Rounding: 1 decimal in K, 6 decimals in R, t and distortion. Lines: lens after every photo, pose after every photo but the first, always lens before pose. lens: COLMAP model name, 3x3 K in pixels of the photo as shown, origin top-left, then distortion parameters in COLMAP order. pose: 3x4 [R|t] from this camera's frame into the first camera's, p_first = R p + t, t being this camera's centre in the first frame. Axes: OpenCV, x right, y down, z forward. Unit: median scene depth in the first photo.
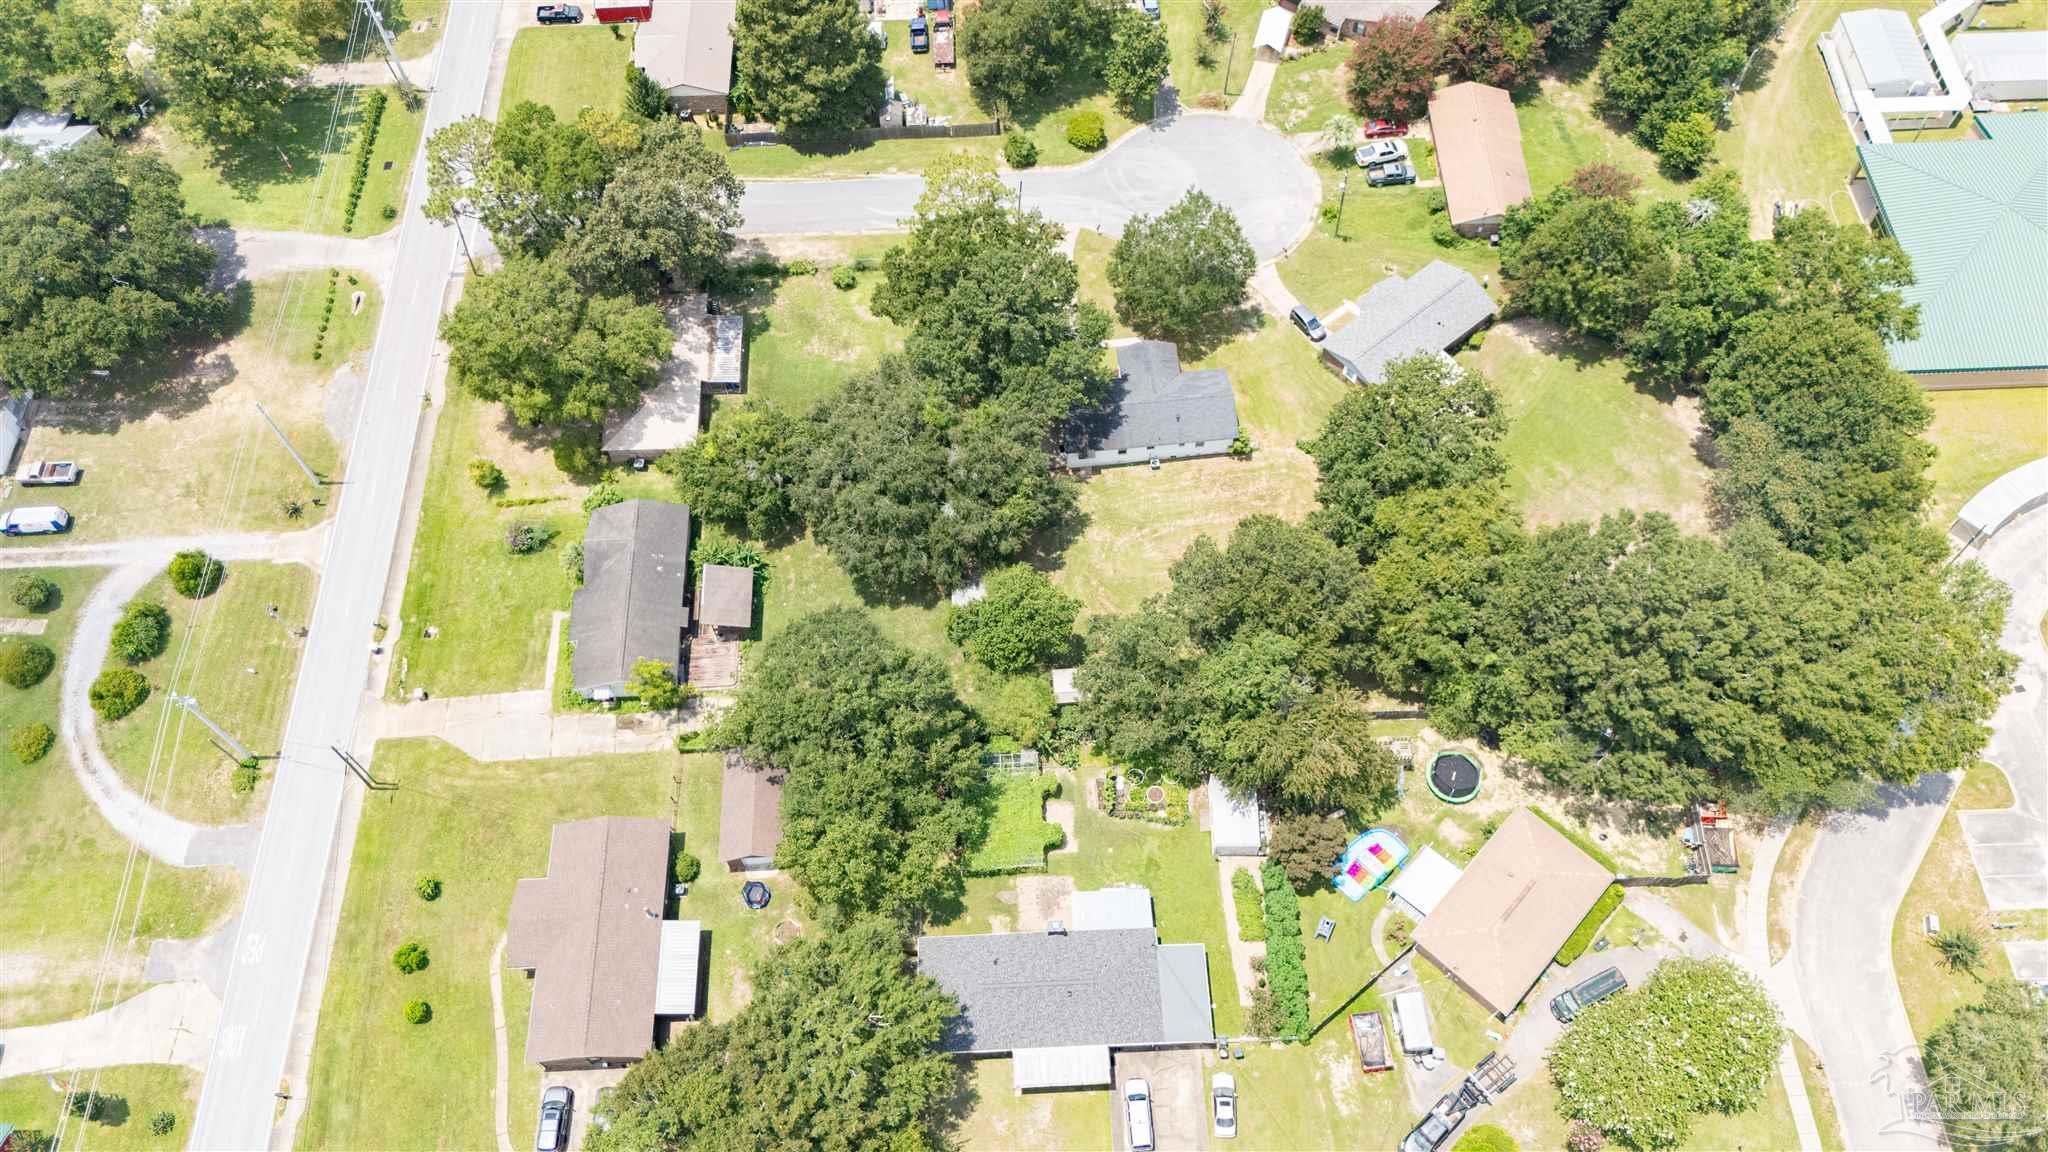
lens RADIAL K [[1460.6, 0, 1028.3], [0, 1460.6, 580.0], [0, 0, 1]] dist [0.053484, -0.037391]
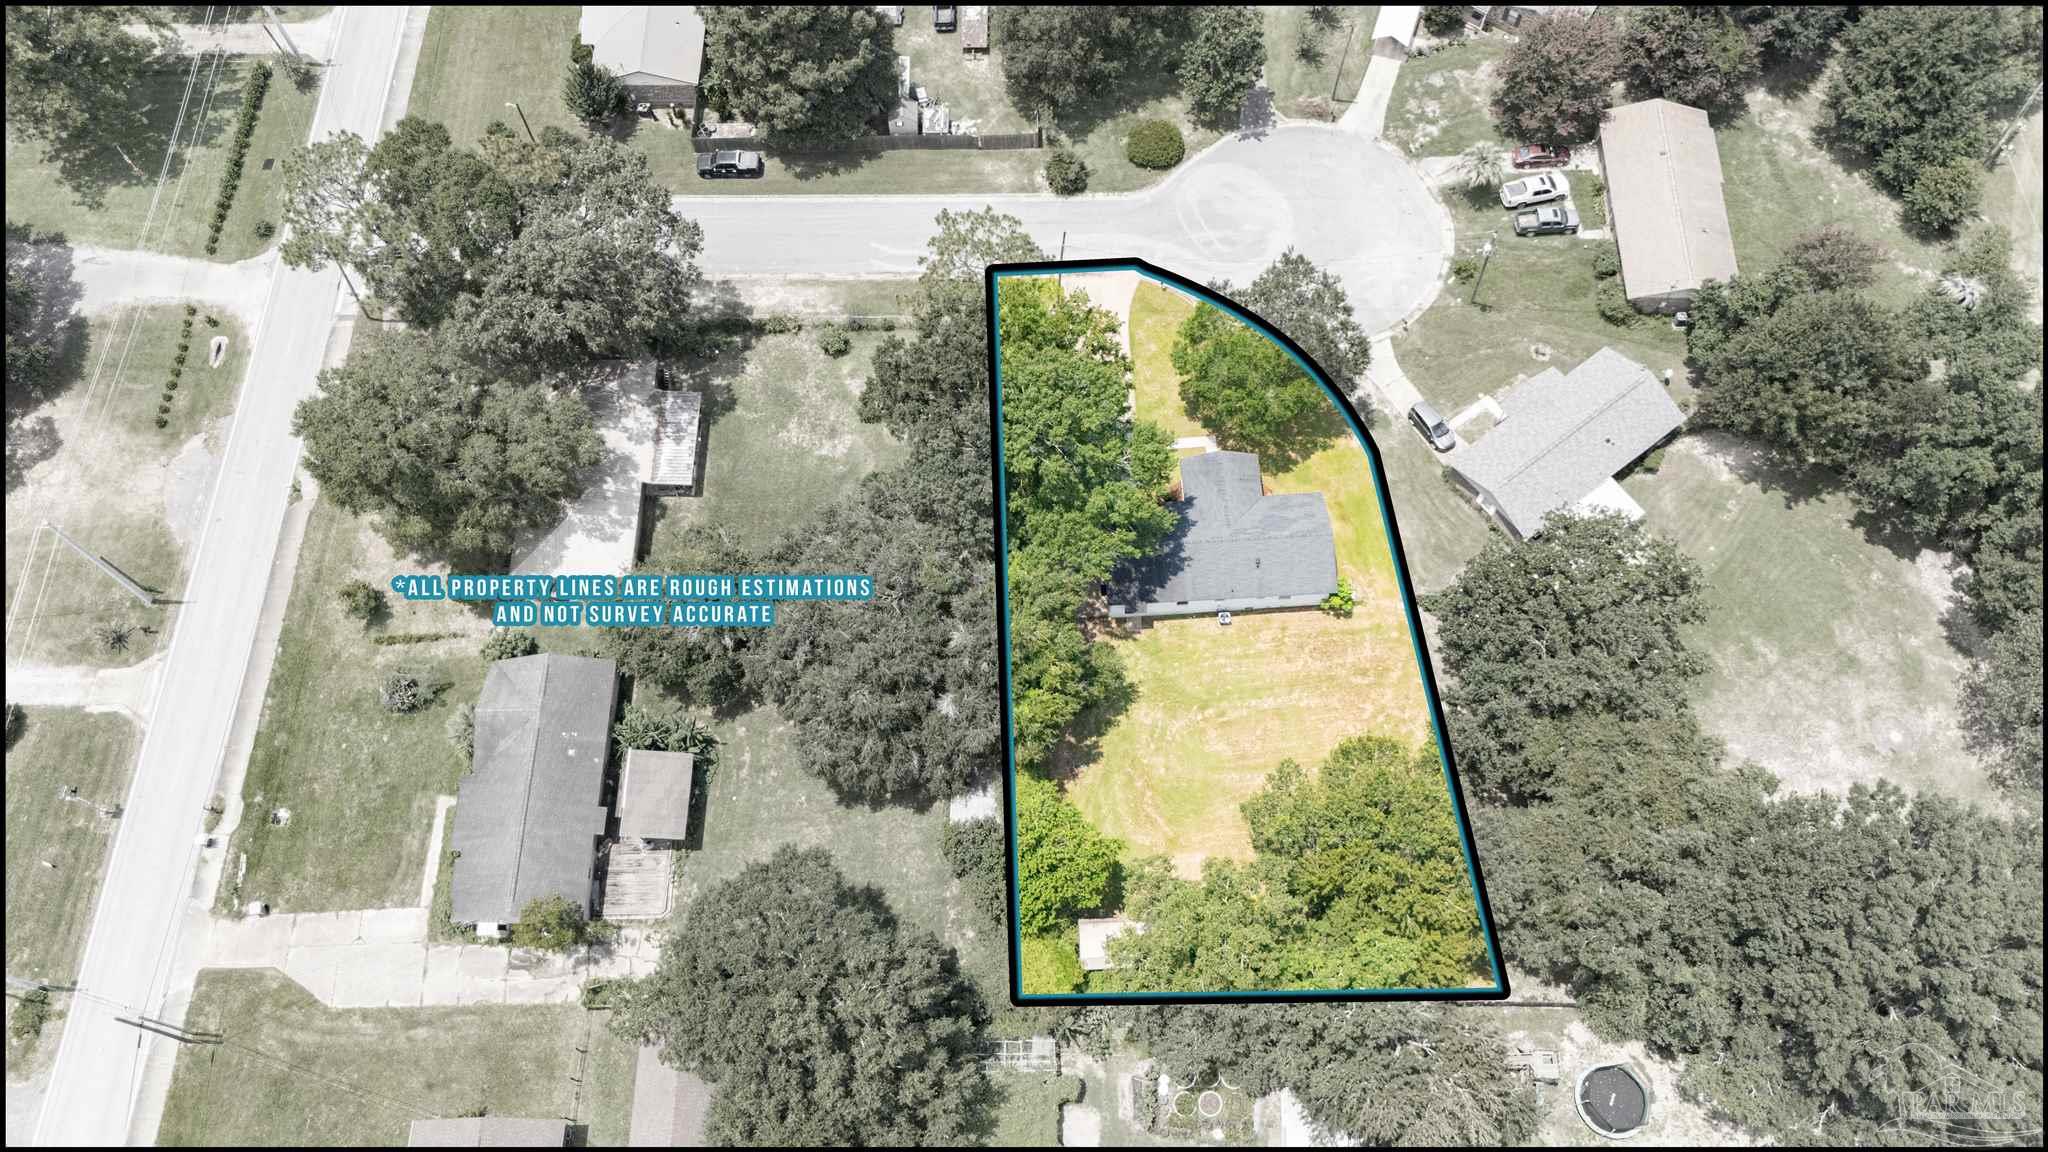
lens RADIAL K [[1460.6, 0, 1032.8], [0, 1460.6, 569.5], [0, 0, 1]] dist [0.053484, -0.037391]
pose [[0.999000, 0.036854, -0.025323, 0.004641], [-0.034817, 0.996452, 0.076618, -0.160939], [0.028057, -0.075660, 0.996739, 0.235367]]
